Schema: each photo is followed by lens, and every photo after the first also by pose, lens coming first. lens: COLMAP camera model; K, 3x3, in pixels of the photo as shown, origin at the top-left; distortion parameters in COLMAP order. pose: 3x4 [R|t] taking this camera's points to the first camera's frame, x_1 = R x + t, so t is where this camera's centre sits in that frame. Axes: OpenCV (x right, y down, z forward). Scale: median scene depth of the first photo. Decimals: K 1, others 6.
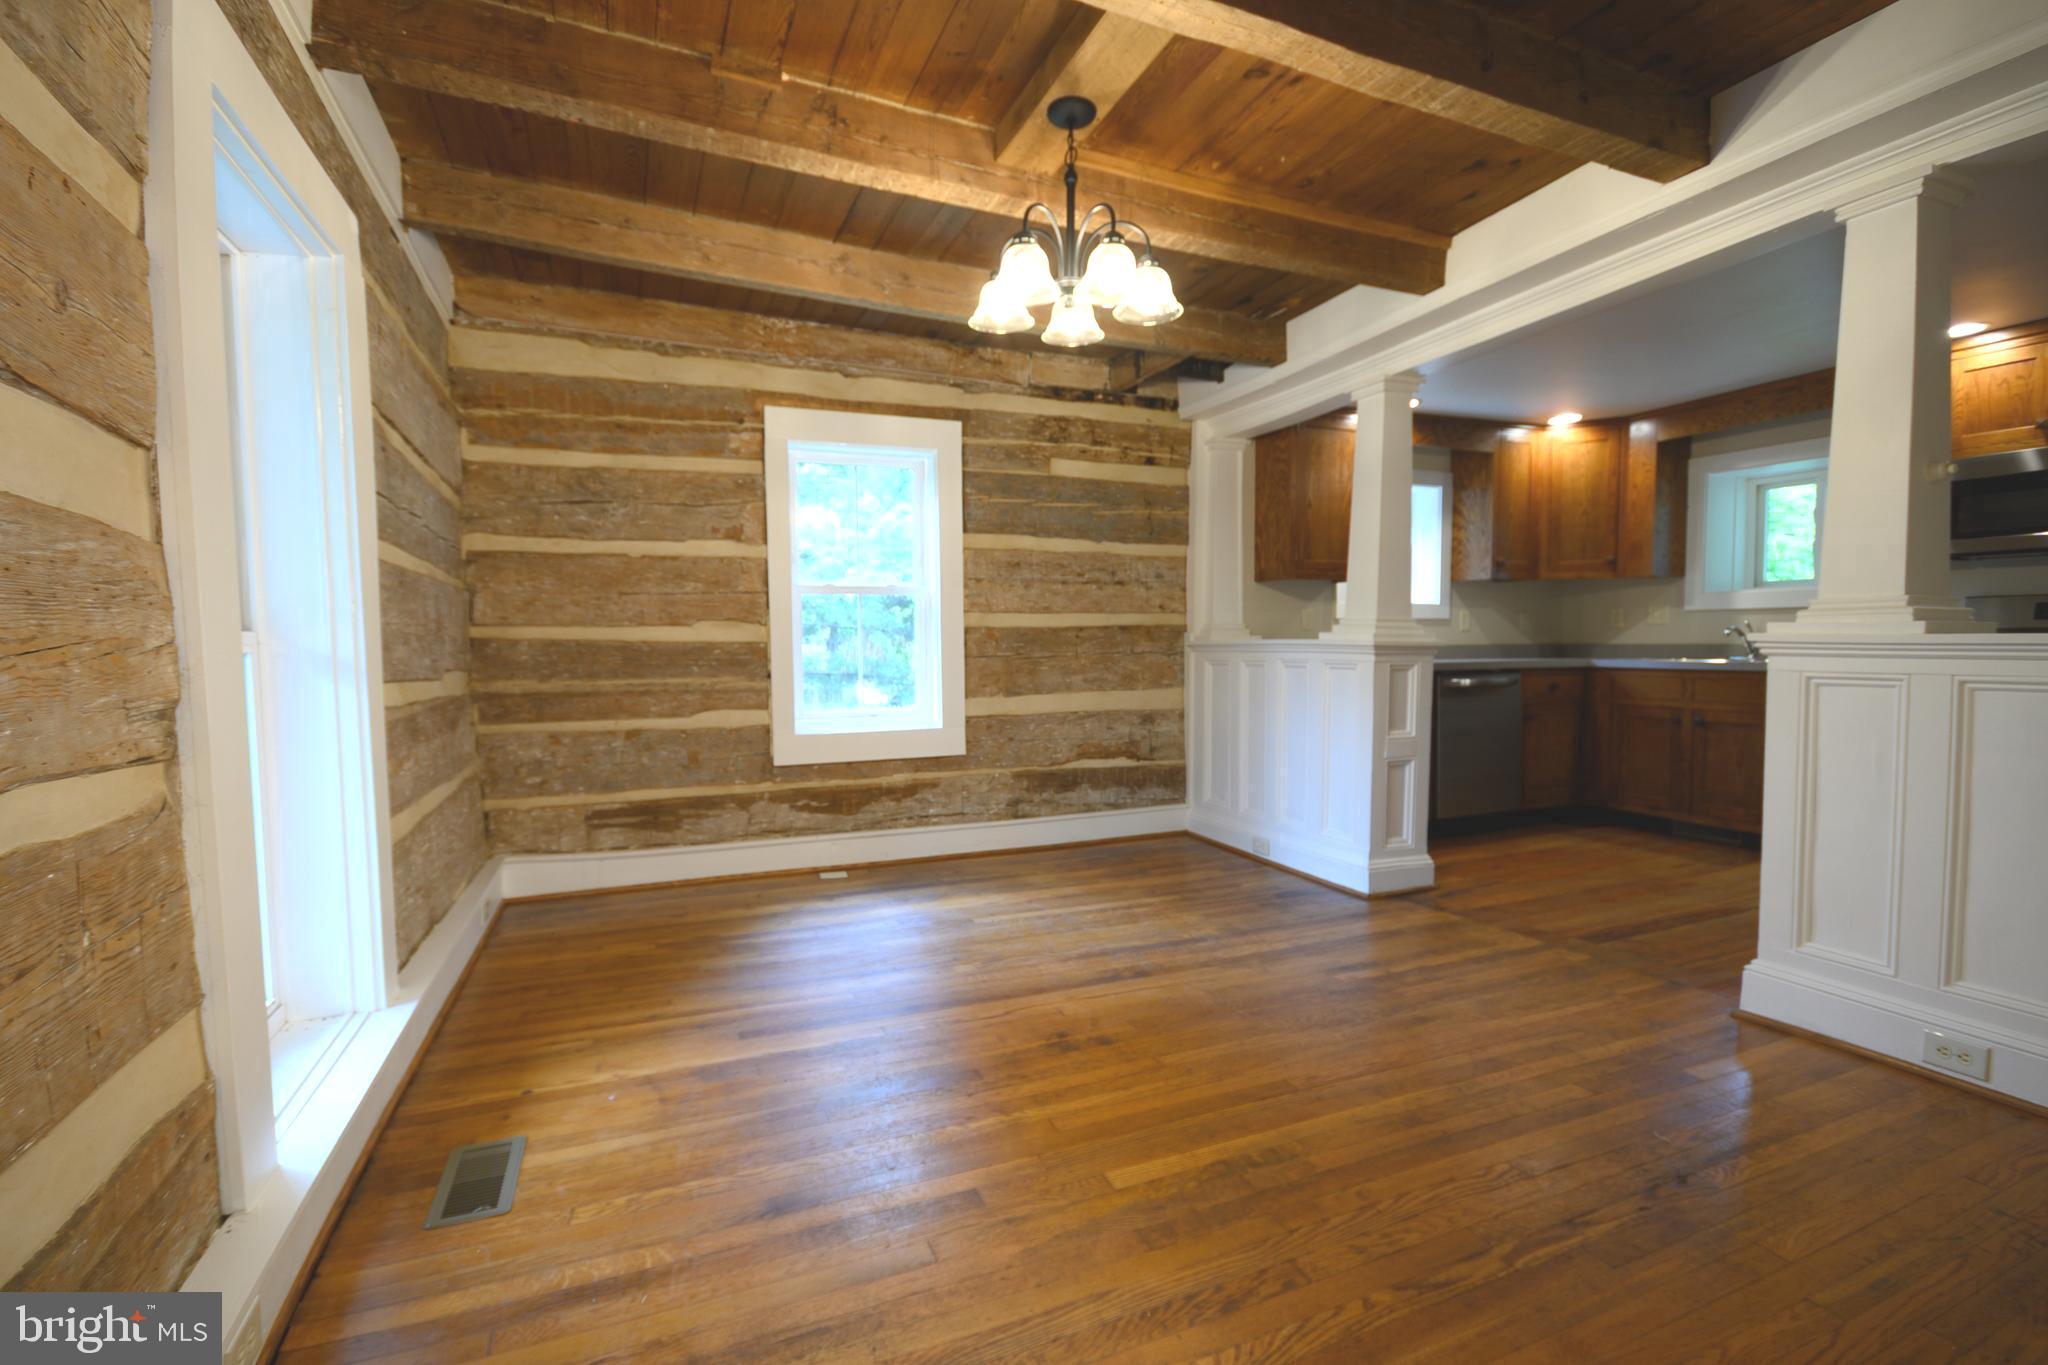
lens RADIAL K [[916.8, 0, 1028.4], [0, 916.8, 689.6], [0, 0, 1]] dist [-0.001233, -0.010331]
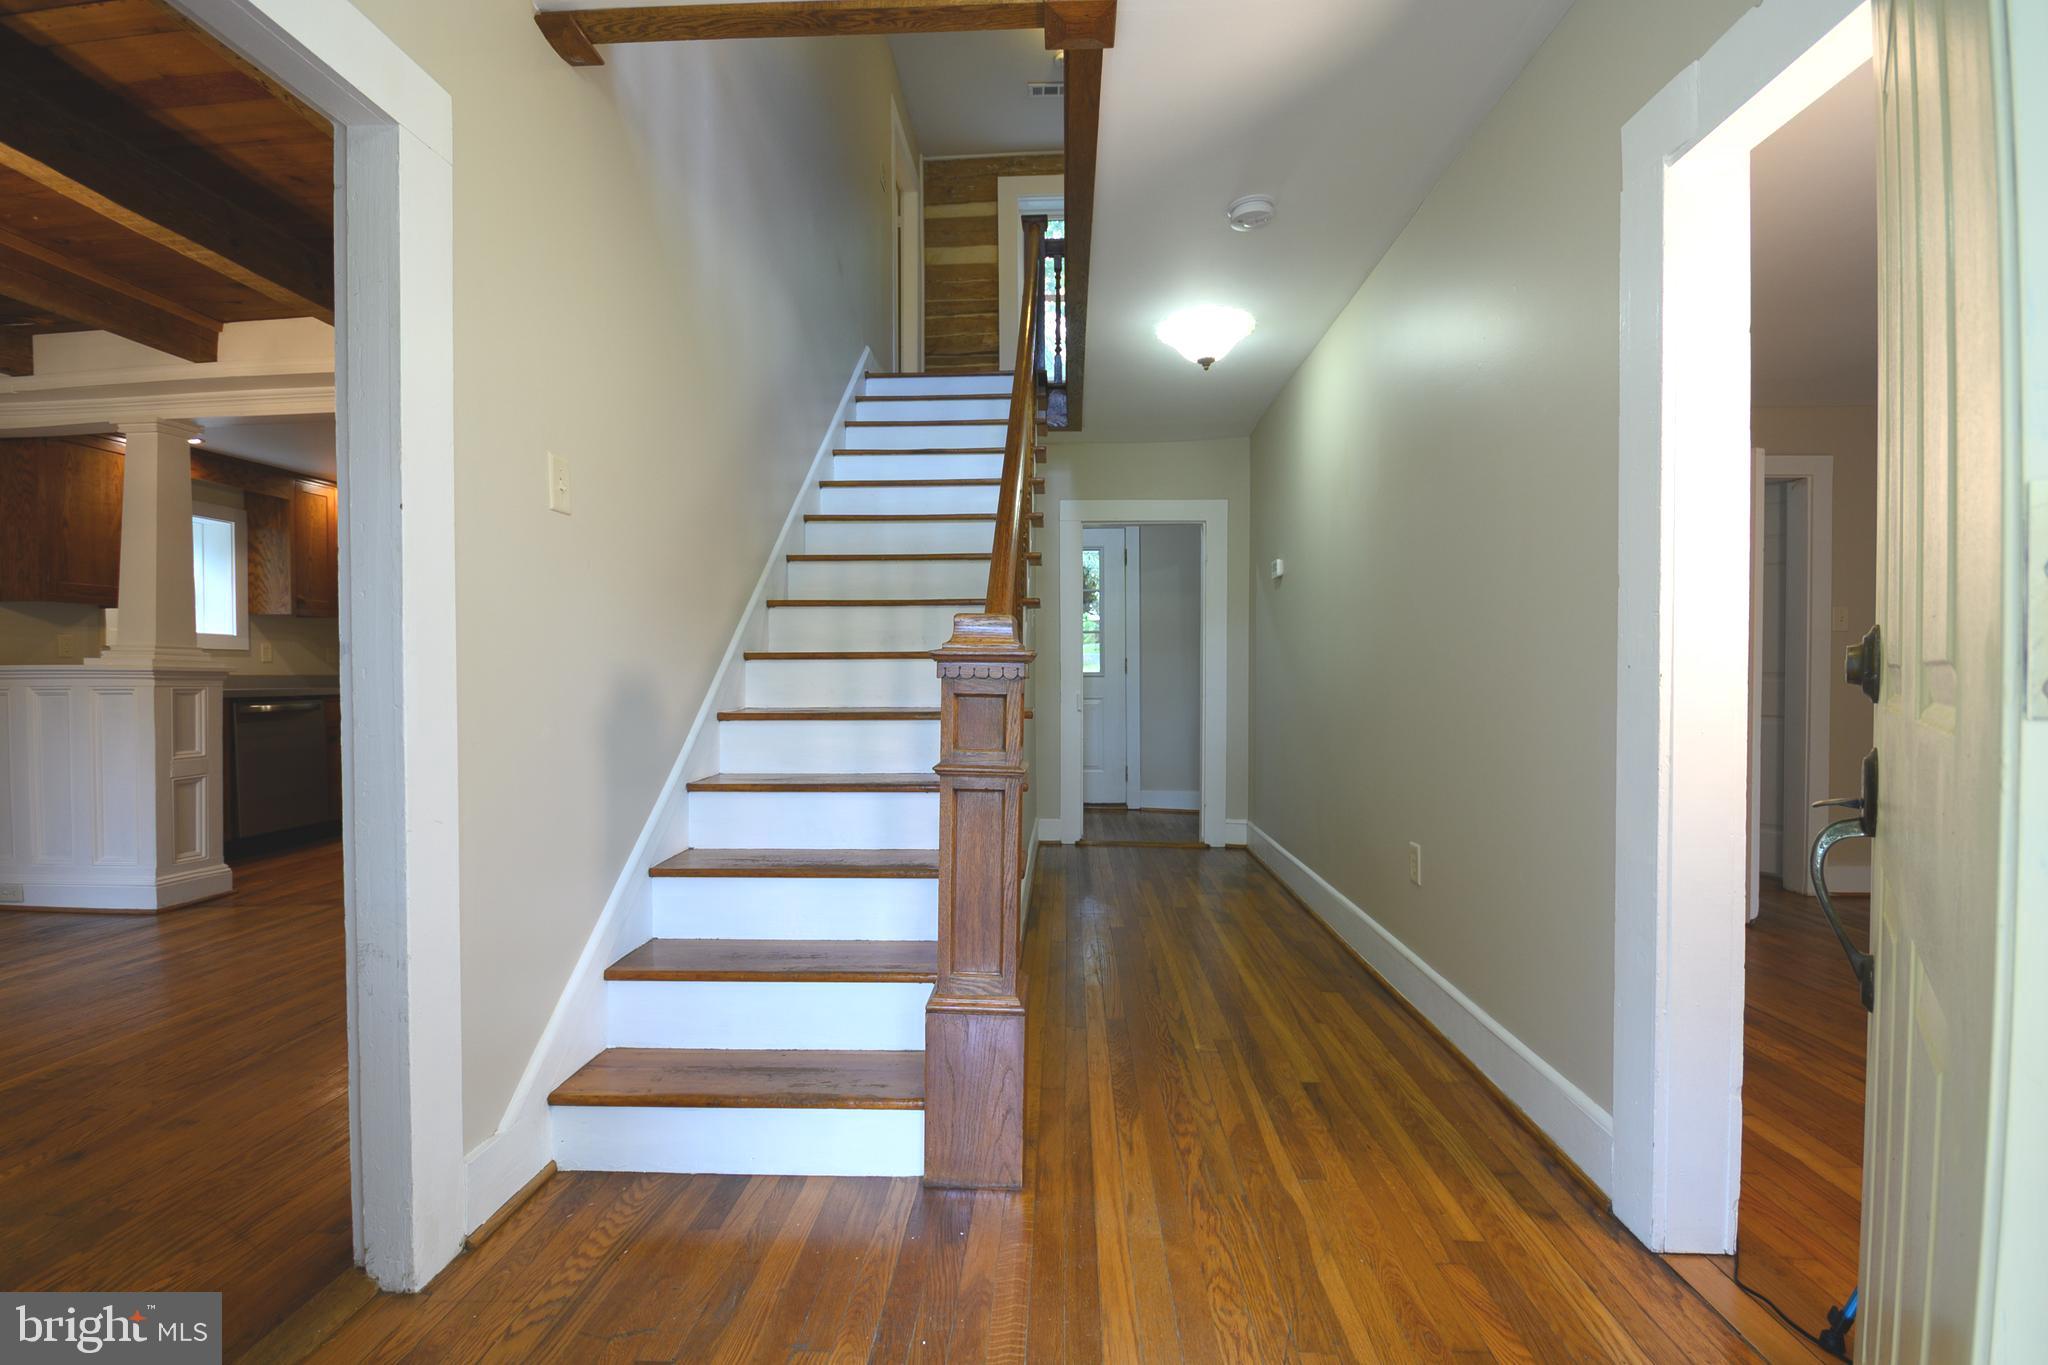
lens RADIAL K [[916.8, 0, 1028.4], [0, 916.8, 689.6], [0, 0, 1]] dist [-0.001233, -0.010331]
pose [[0.439560, -0.012473, 0.898127, -0.110475], [0.054572, 0.998427, -0.012842, 0.039914], [-0.896554, 0.054657, 0.439549, -0.337229]]
